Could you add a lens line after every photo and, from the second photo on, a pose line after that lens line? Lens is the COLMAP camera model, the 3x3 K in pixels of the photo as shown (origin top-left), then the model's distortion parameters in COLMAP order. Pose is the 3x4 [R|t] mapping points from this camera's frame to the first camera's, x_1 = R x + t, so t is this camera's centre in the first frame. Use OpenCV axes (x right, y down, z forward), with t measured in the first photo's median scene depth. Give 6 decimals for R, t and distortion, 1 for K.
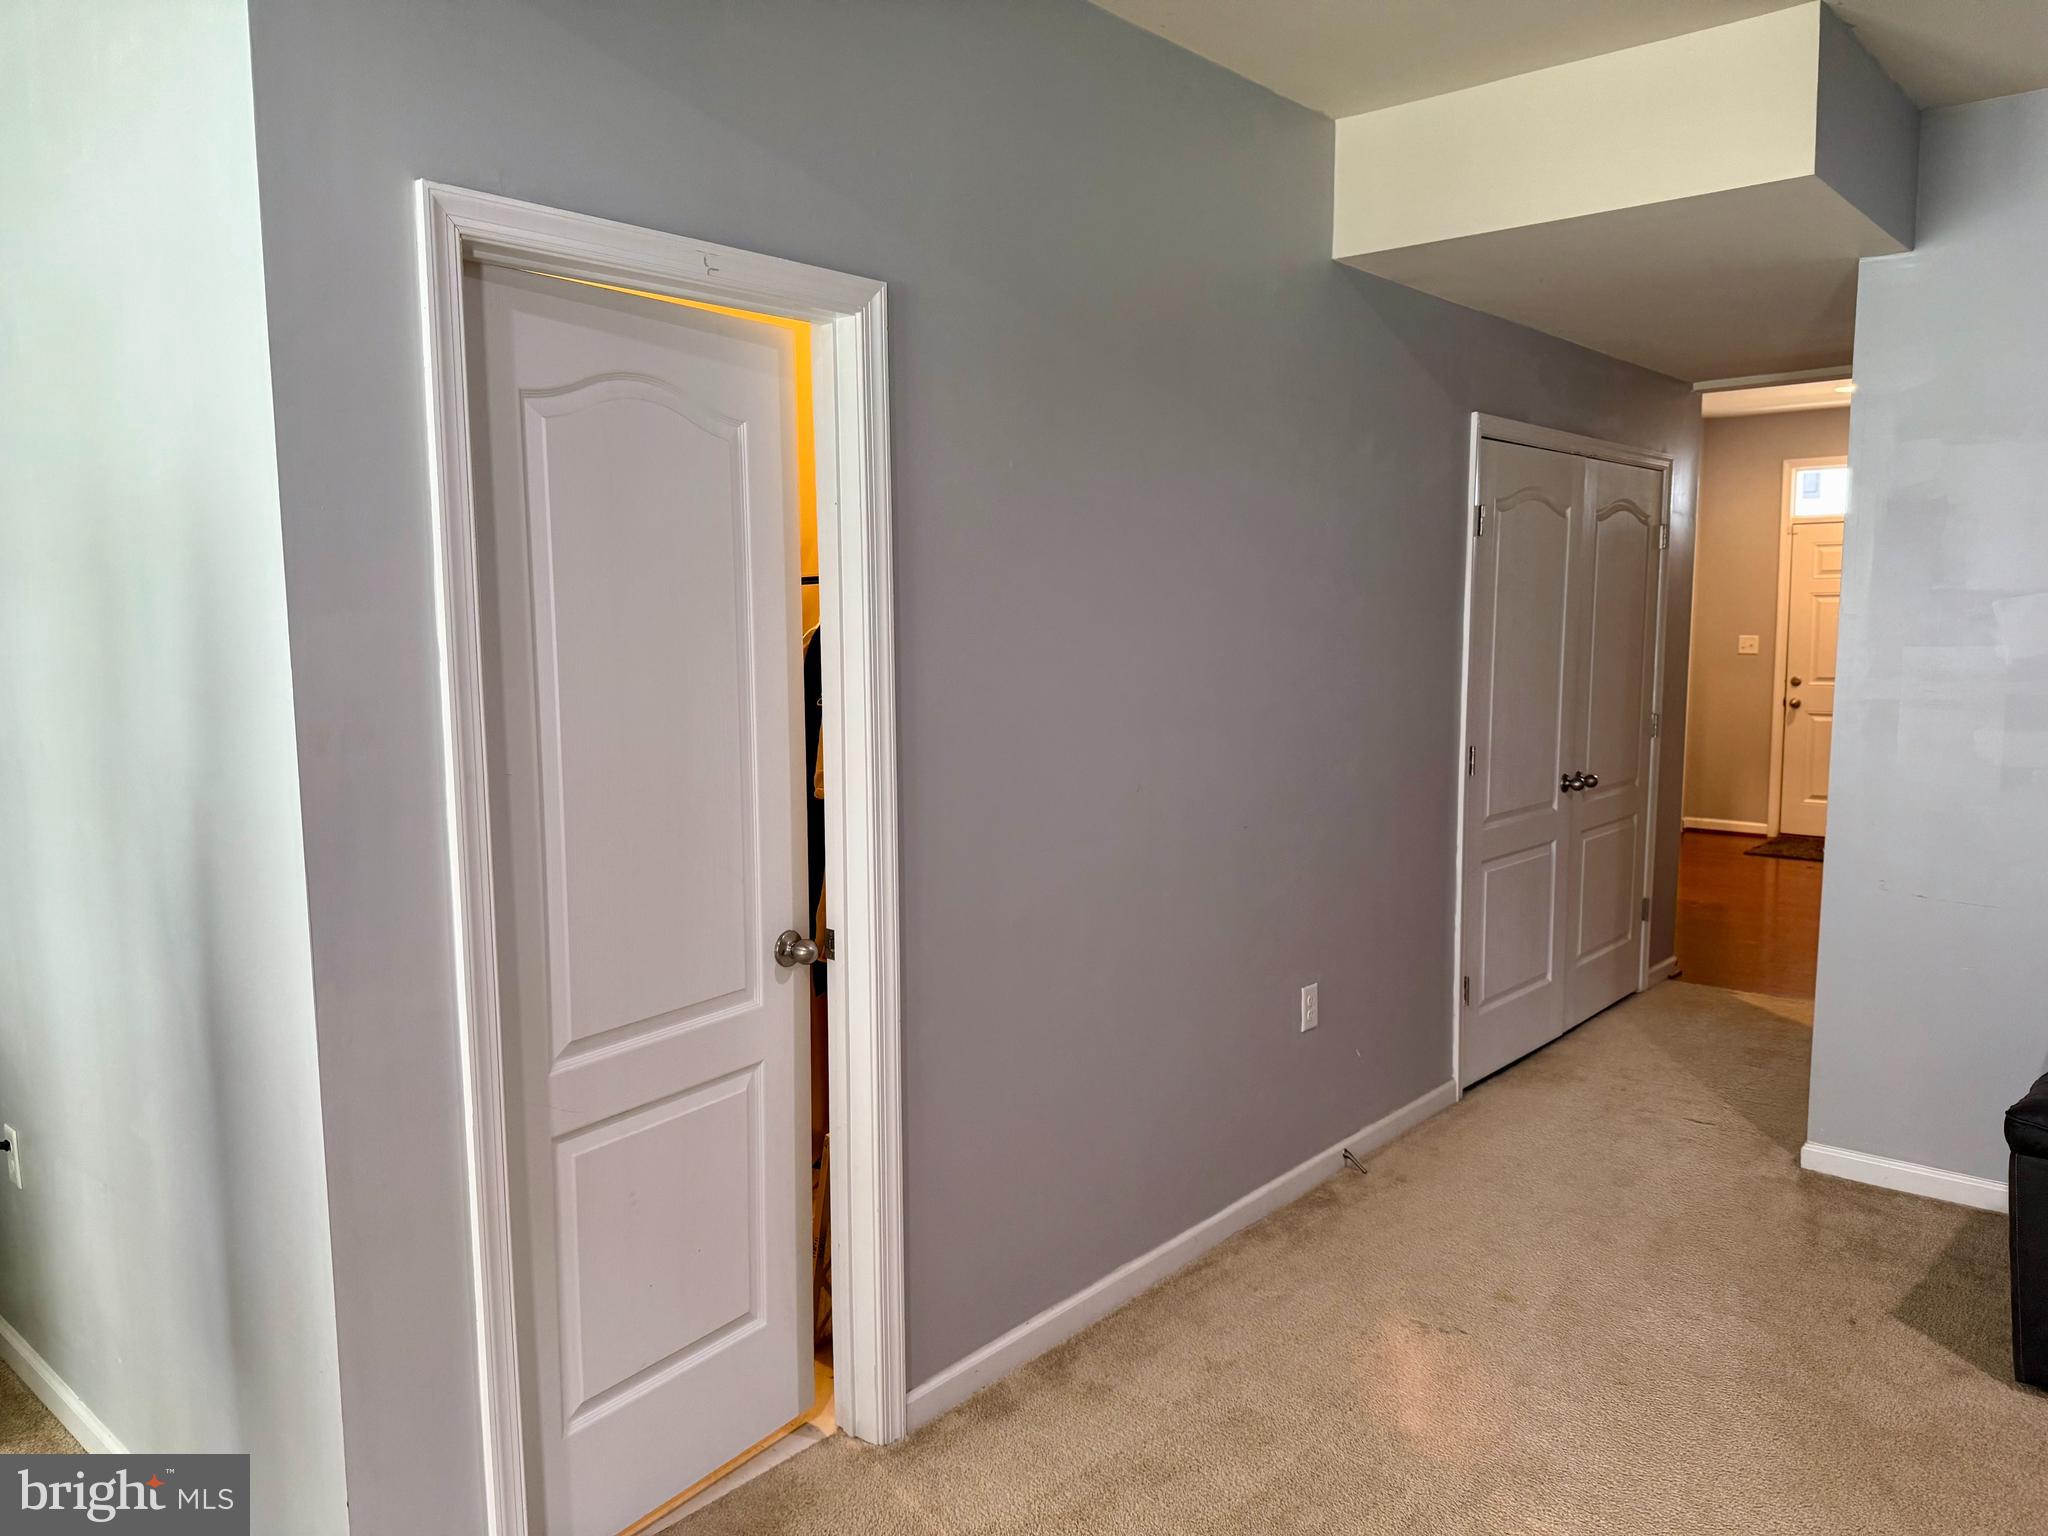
lens RADIAL K [[1462.2, 0, 1021.9], [0, 1462.2, 776.4], [0, 0, 1]] dist [0.005167, -0.005043]
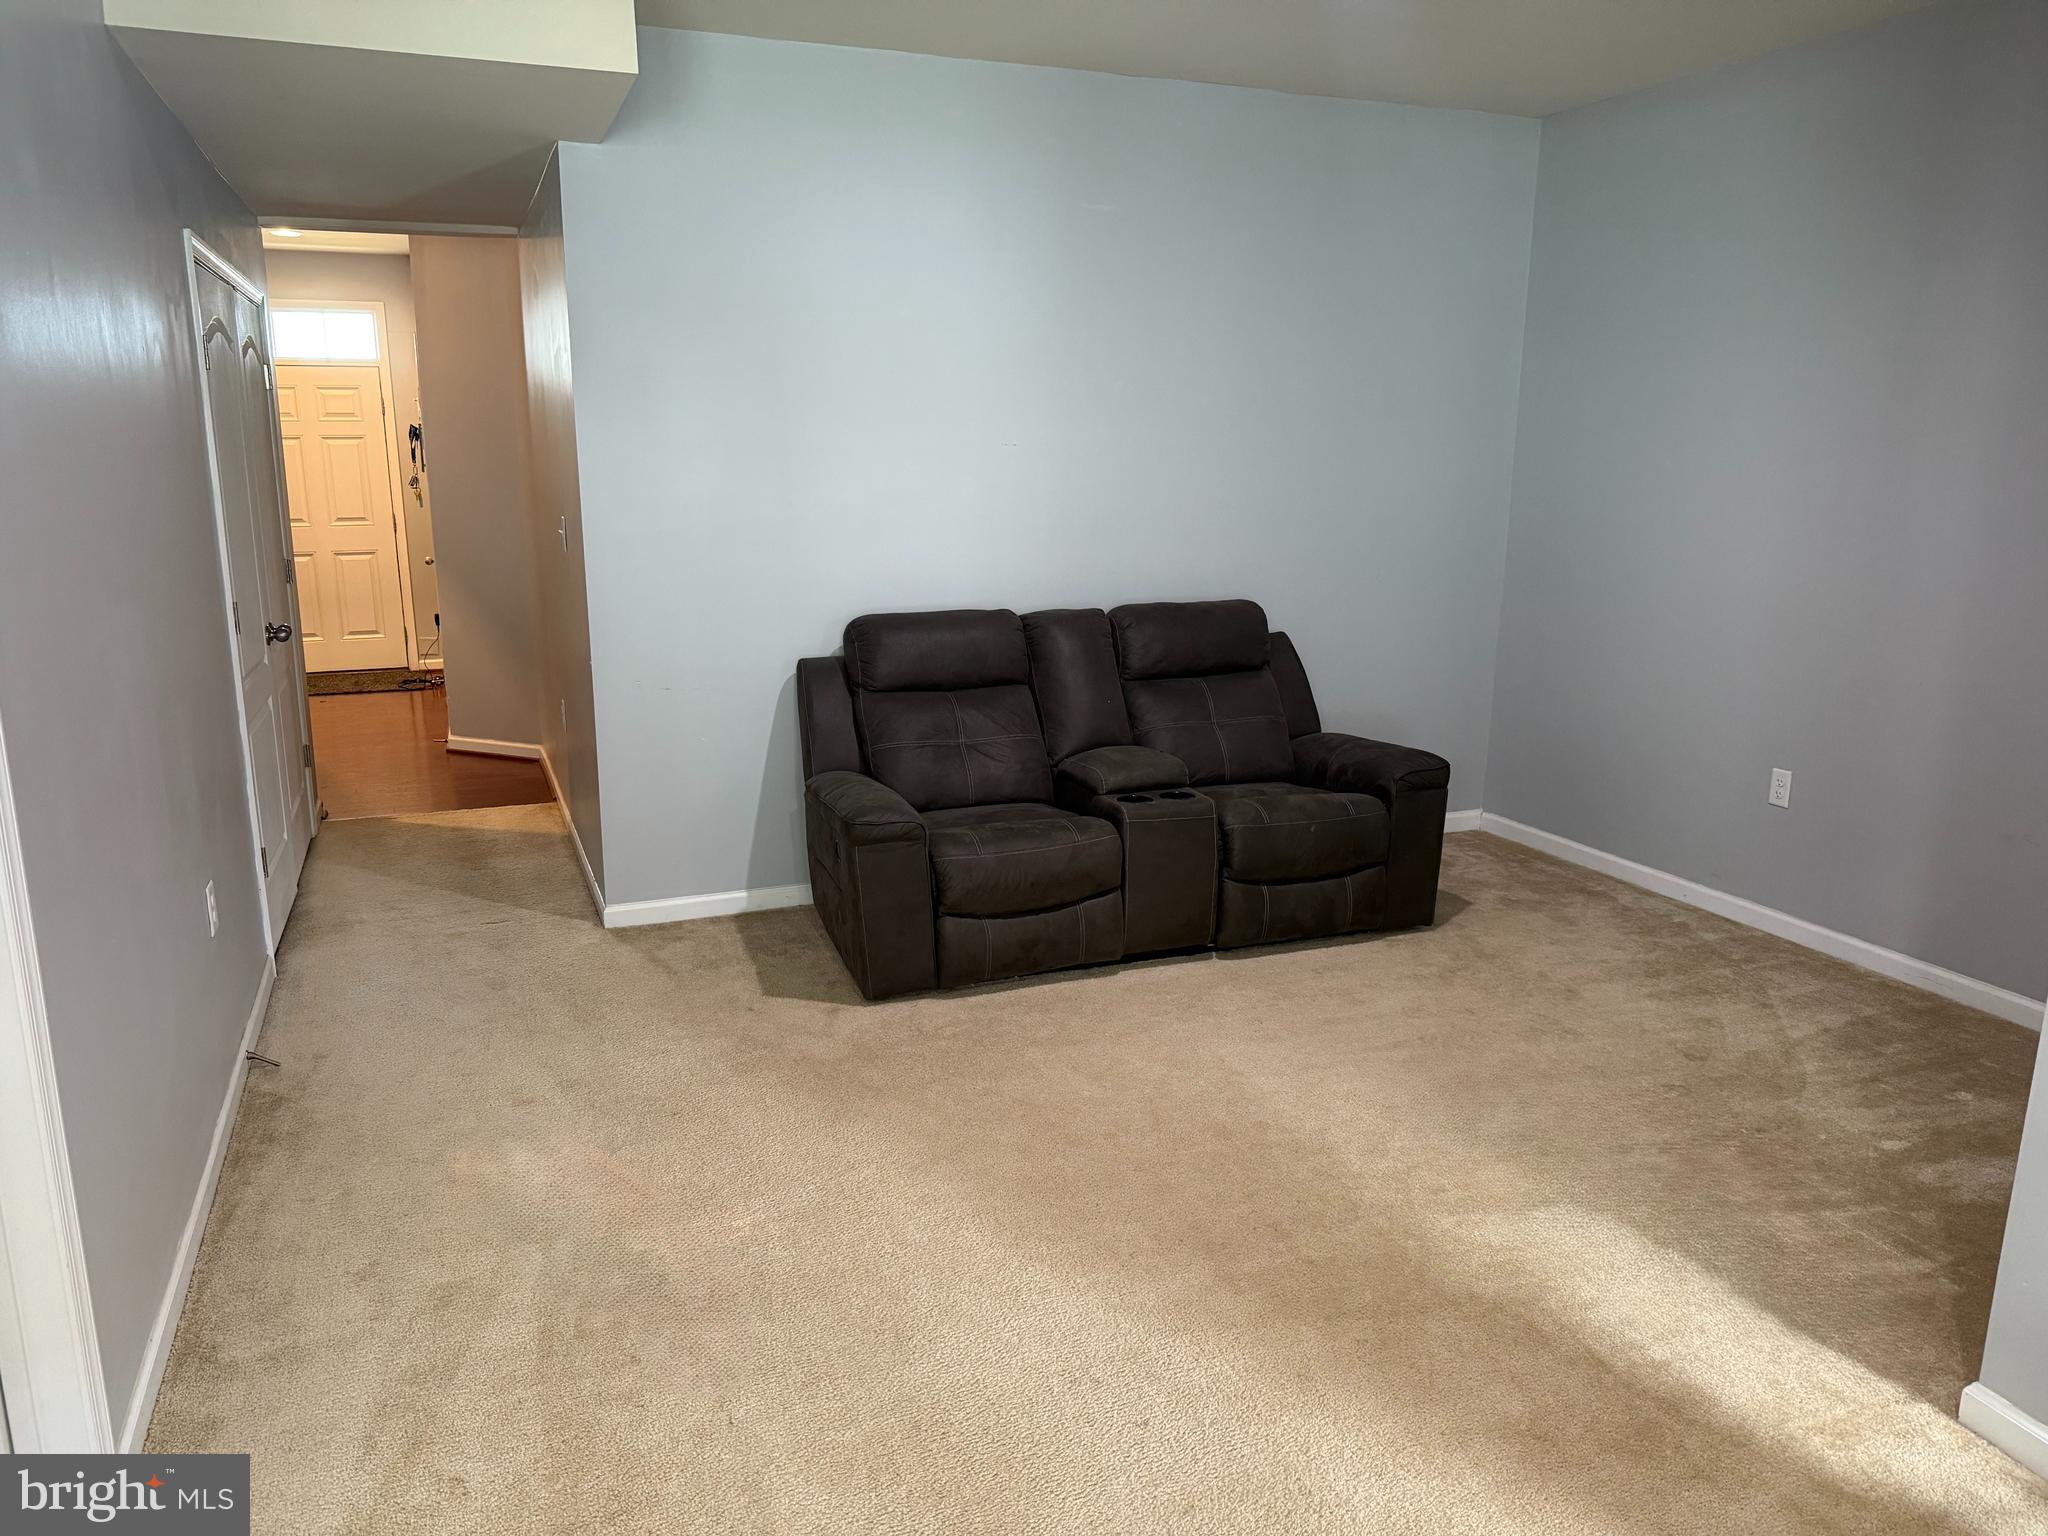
lens RADIAL K [[1462.2, 0, 1028.0], [0, 1462.2, 768.2], [0, 0, 1]] dist [0.005167, -0.005043]
pose [[0.445188, -0.184524, 0.876218, -0.243655], [0.097183, 0.982714, 0.157574, -0.011728], [-0.890148, 0.015003, 0.455424, 0.105256]]
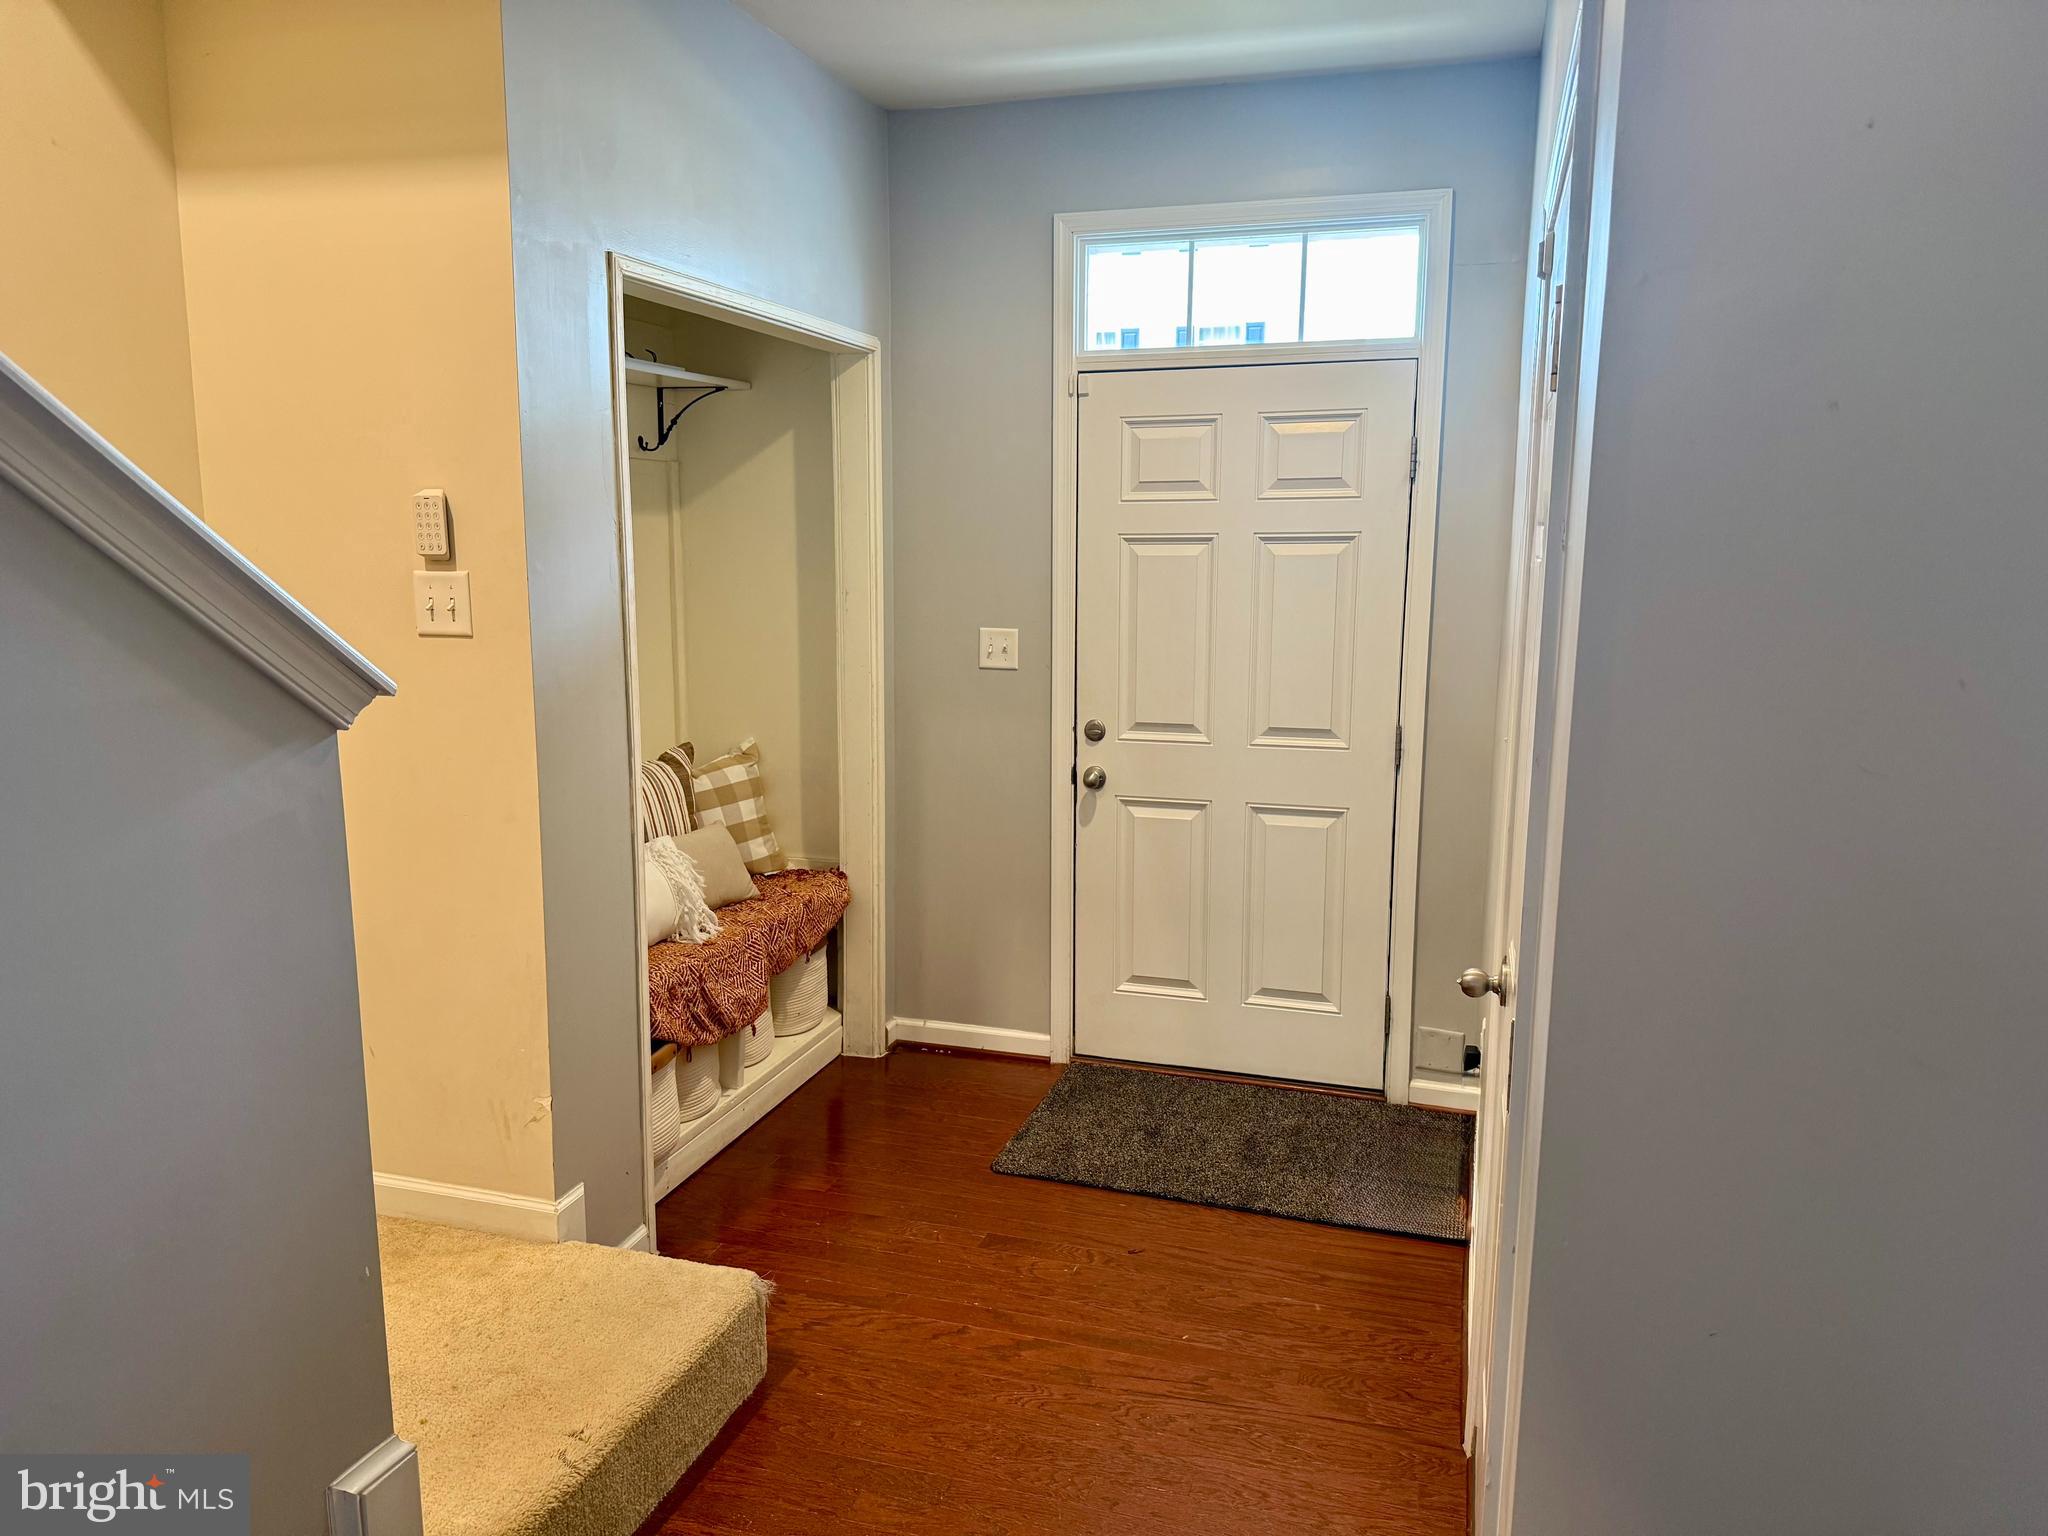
lens RADIAL K [[1462.2, 0, 1018.6], [0, 1462.2, 773.4], [0, 0, 1]] dist [0.005167, -0.005043]
pose [[0.908677, -0.047578, 0.414779, 0.520640], [0.031896, 0.998493, 0.044656, -0.118433], [-0.416279, -0.027348, 0.908826, 0.976433]]
